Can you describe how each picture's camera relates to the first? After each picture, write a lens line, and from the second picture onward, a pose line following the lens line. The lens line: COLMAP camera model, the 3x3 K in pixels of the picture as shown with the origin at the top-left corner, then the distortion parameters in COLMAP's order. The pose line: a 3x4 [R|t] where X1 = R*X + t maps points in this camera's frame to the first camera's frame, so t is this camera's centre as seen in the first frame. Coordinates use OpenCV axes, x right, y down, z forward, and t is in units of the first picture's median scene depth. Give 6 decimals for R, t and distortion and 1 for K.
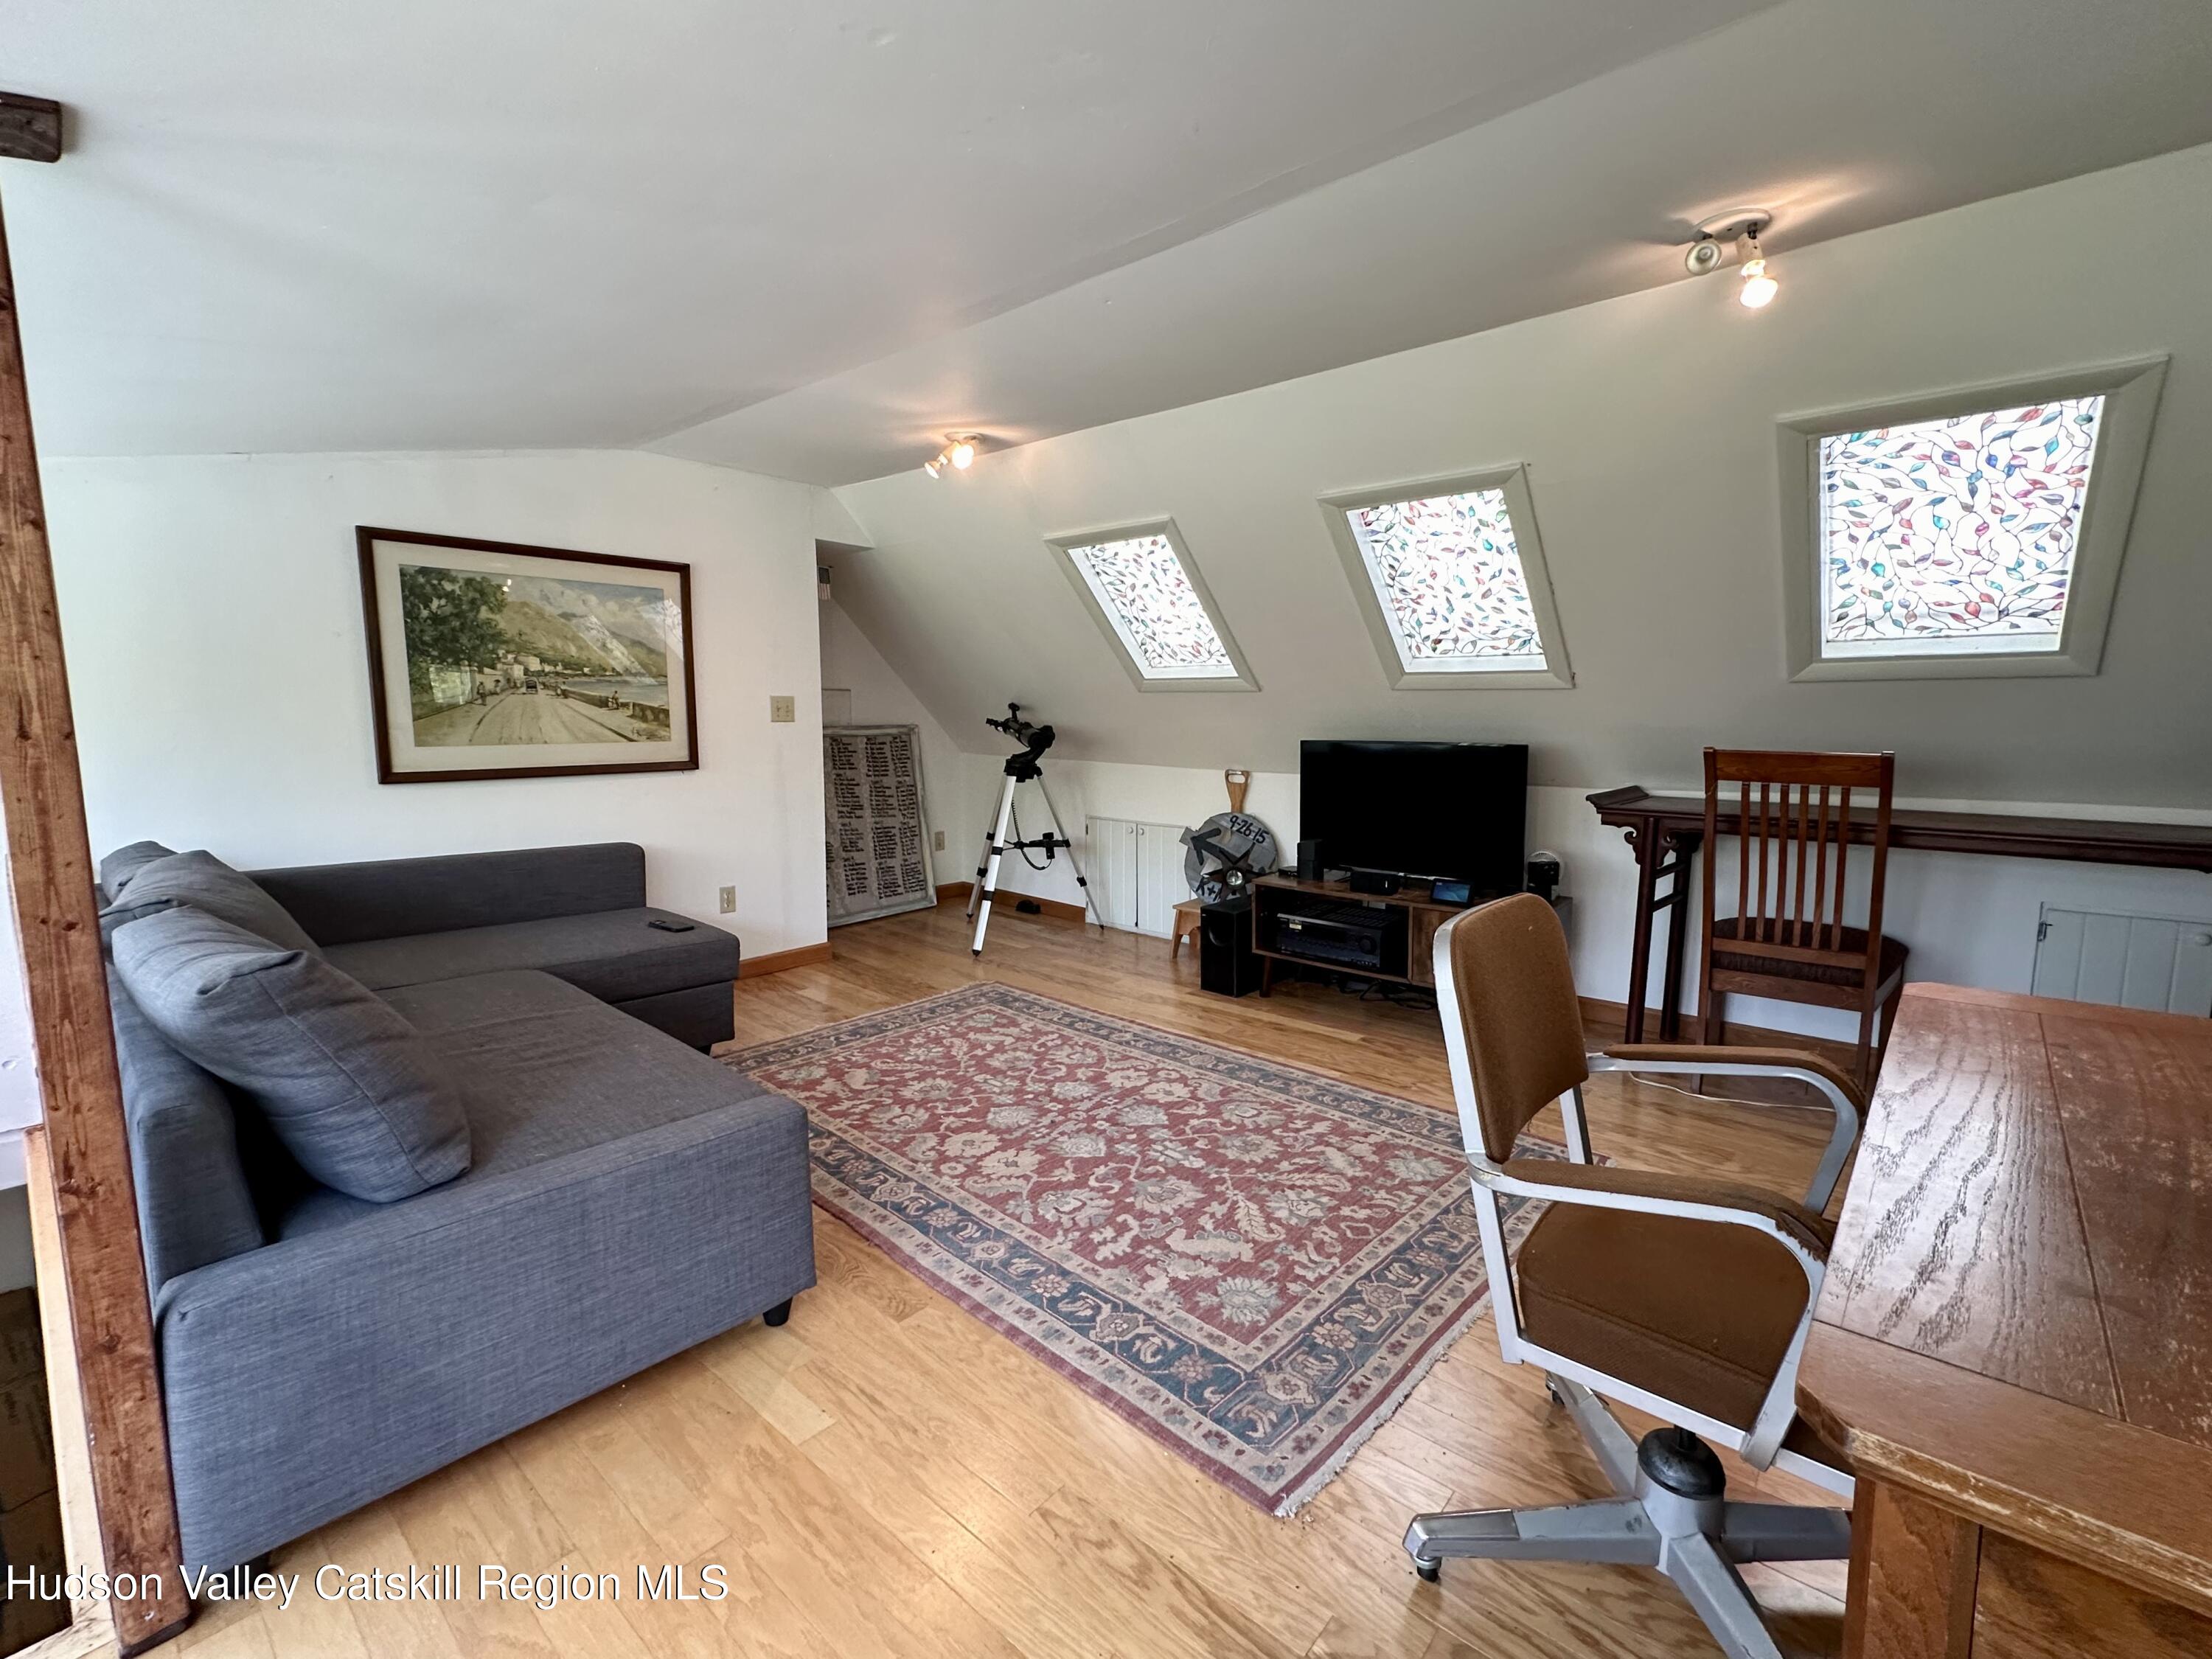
lens RADIAL K [[974.5, 0, 1098.0], [0, 974.5, 824.2], [0, 0, 1]] dist [0.001694, -0.000021]
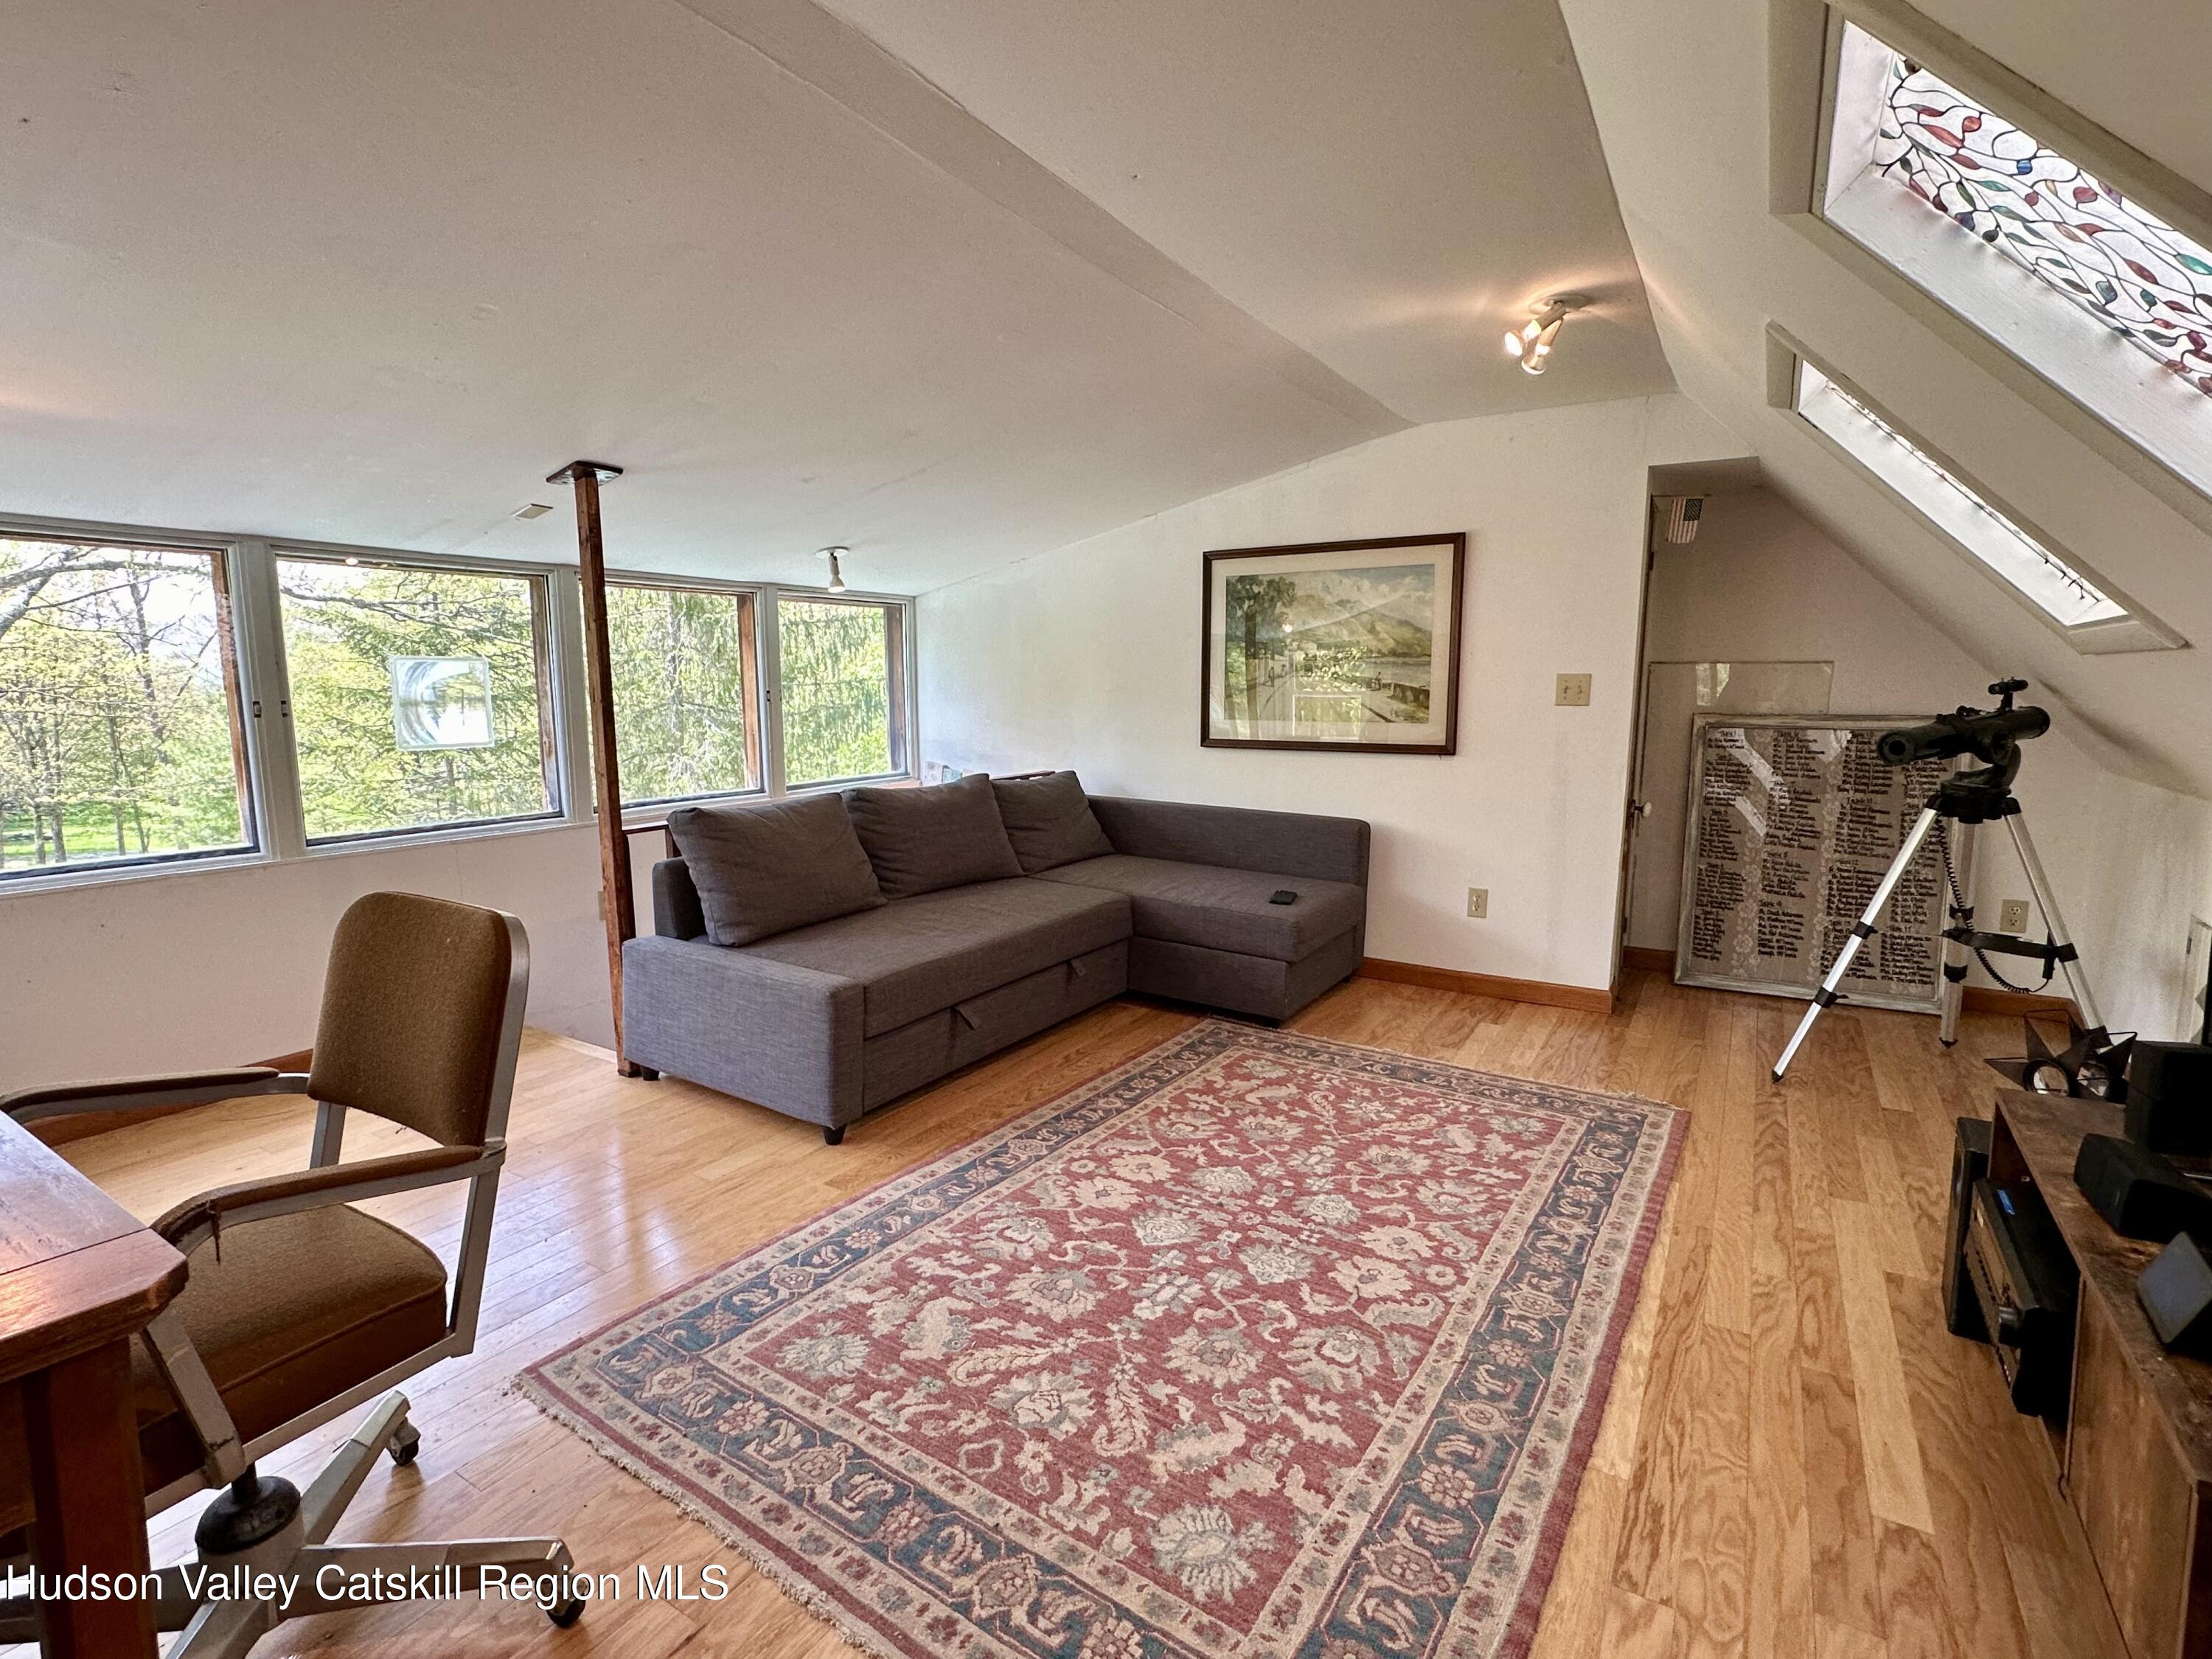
lens RADIAL K [[1052.3, 0, 1094.2], [0, 1052.3, 827.6], [0, 0, 1]] dist [-0.003370, -0.000434]
pose [[0.155554, 0.128645, -0.979415, 0.681566], [-0.115953, 0.987007, 0.111226, -0.078223], [0.980998, 0.096264, 0.168450, 0.658844]]
